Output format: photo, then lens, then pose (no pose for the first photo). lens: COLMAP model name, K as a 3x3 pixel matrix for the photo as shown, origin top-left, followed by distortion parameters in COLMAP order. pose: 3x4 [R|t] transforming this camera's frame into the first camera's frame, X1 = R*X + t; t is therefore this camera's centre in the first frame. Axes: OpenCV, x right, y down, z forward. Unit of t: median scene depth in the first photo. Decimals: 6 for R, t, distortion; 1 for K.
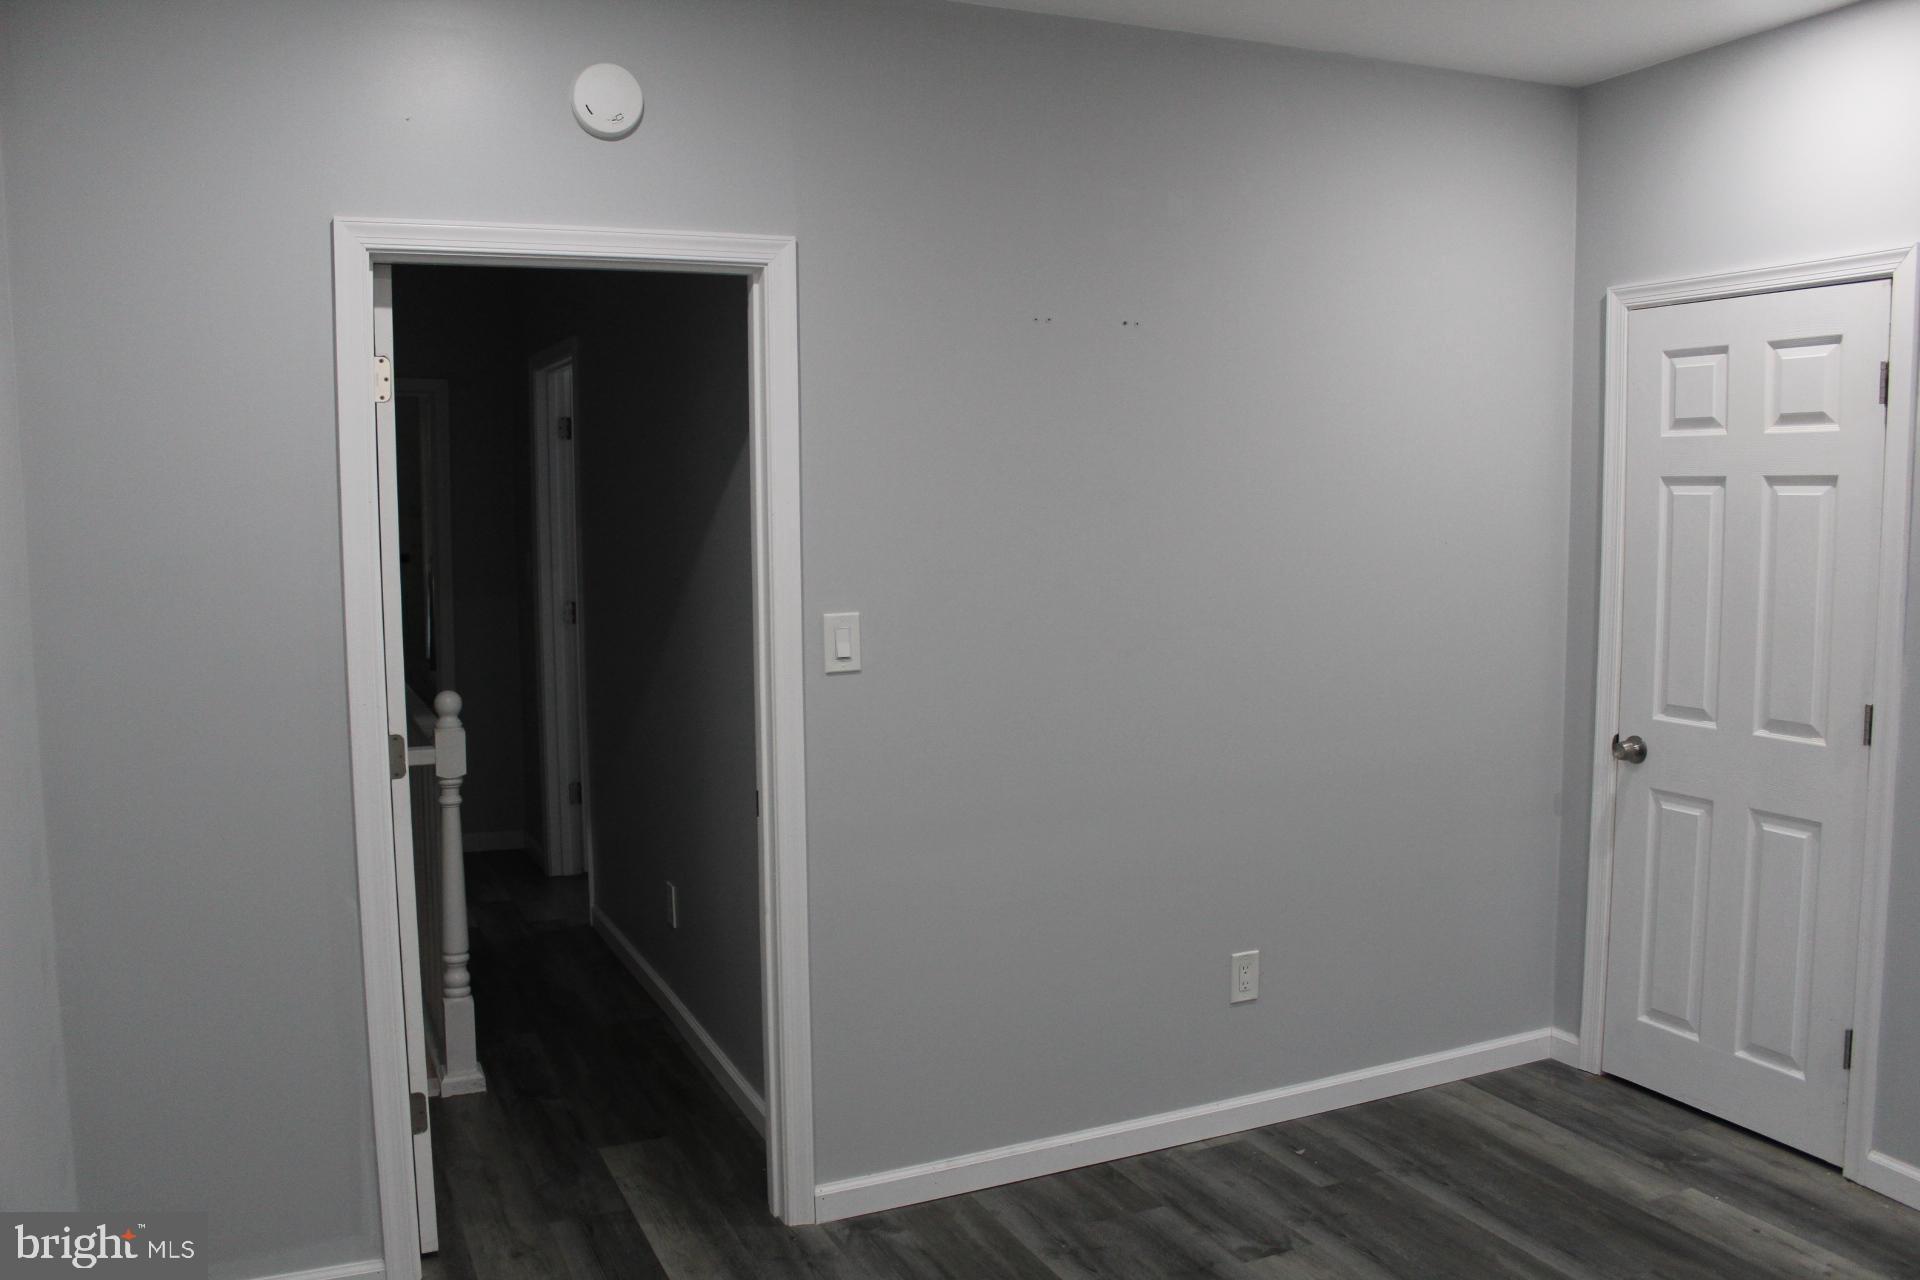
lens RADIAL K [[1586.7, 0, 963.3], [0, 1586.7, 631.9], [0, 0, 1]] dist [-0.120867, 0.021649]
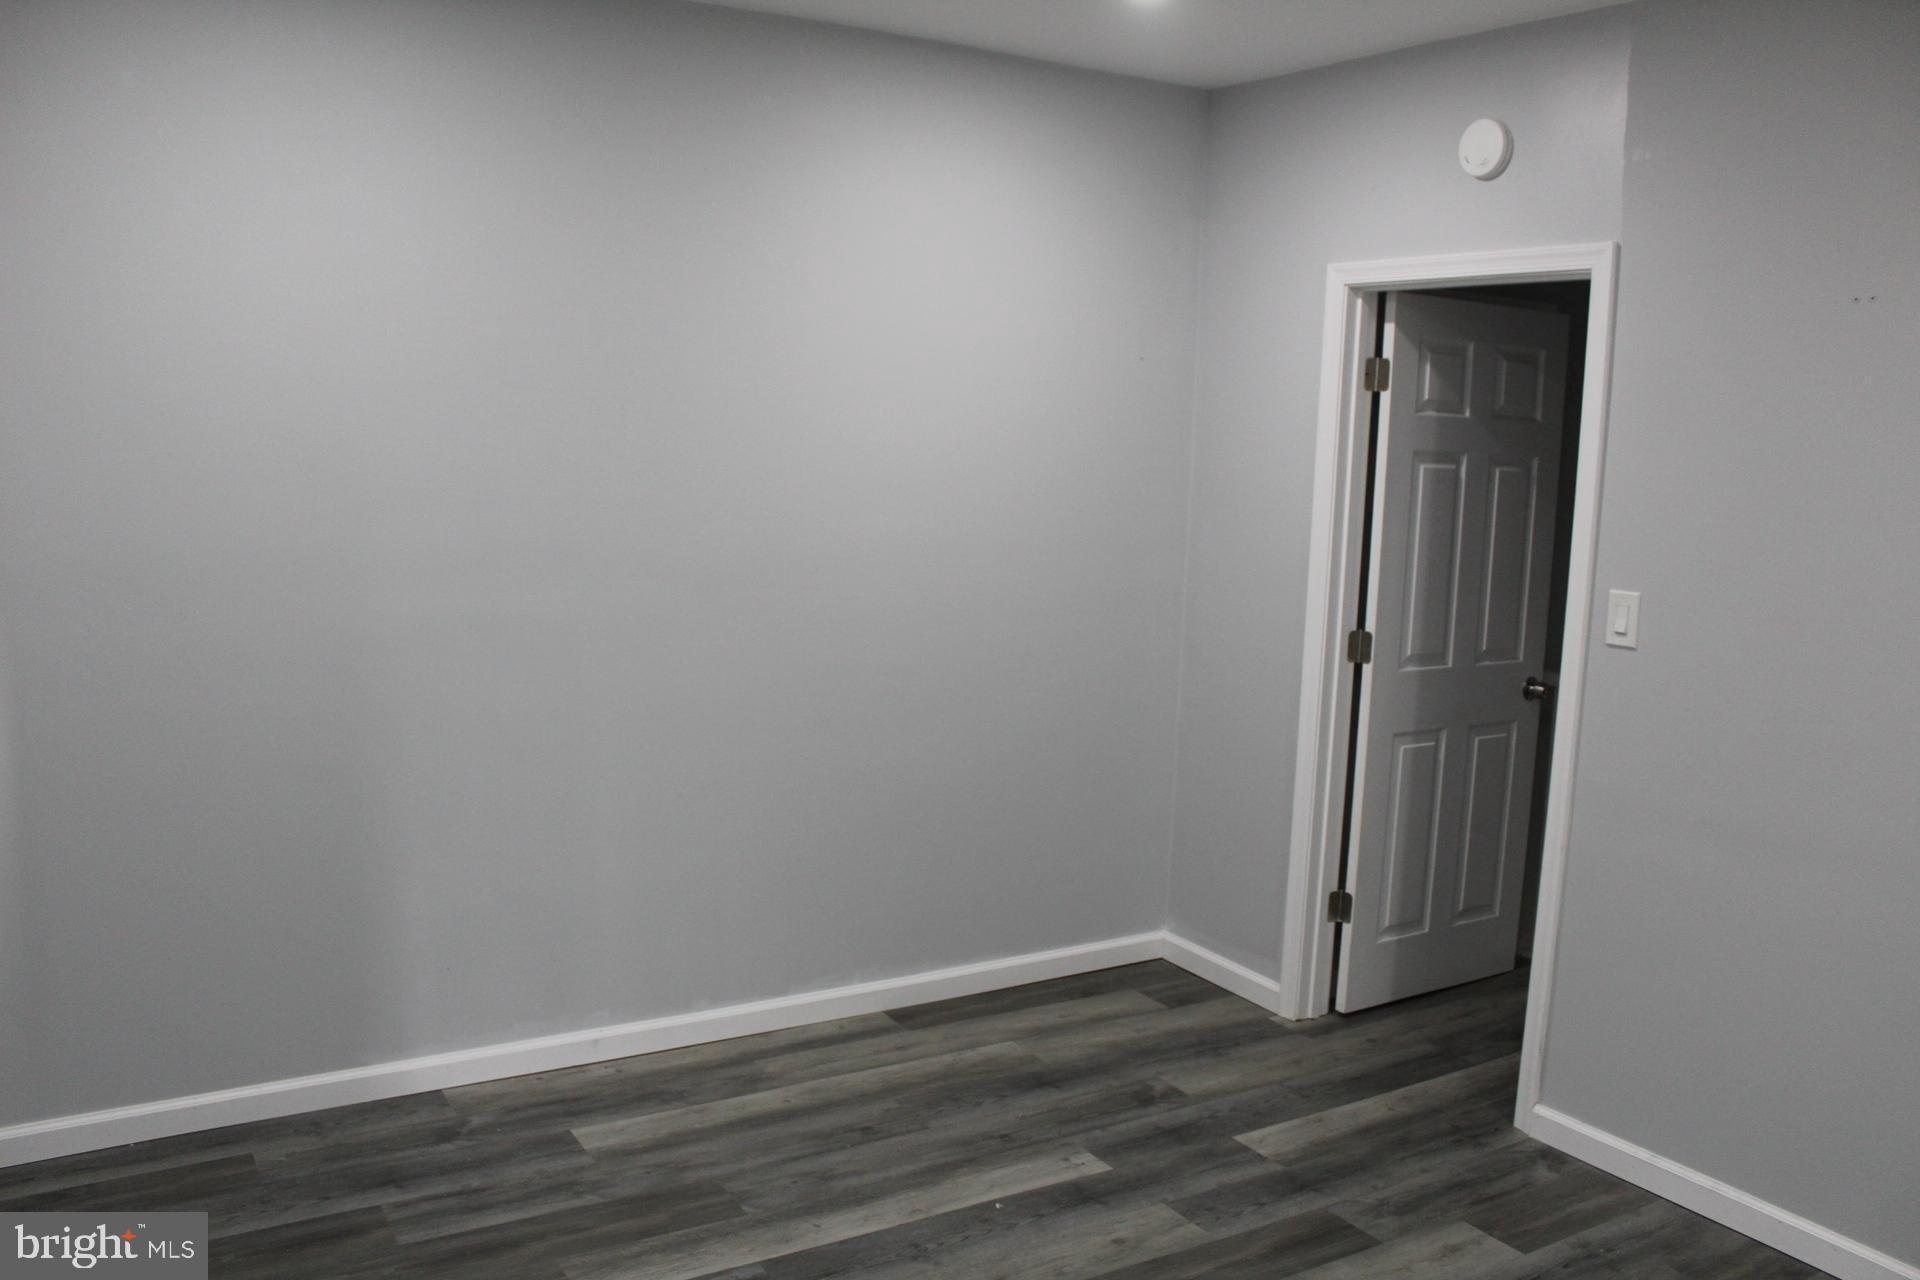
lens RADIAL K [[1586.7, 0, 956.3], [0, 1586.7, 648.2], [0, 0, 1]] dist [-0.120867, 0.021649]
pose [[0.108150, 0.146686, -0.983253, 0.915835], [-0.126574, 0.983037, 0.132731, -0.056289], [0.986044, 0.110099, 0.124882, 0.436820]]
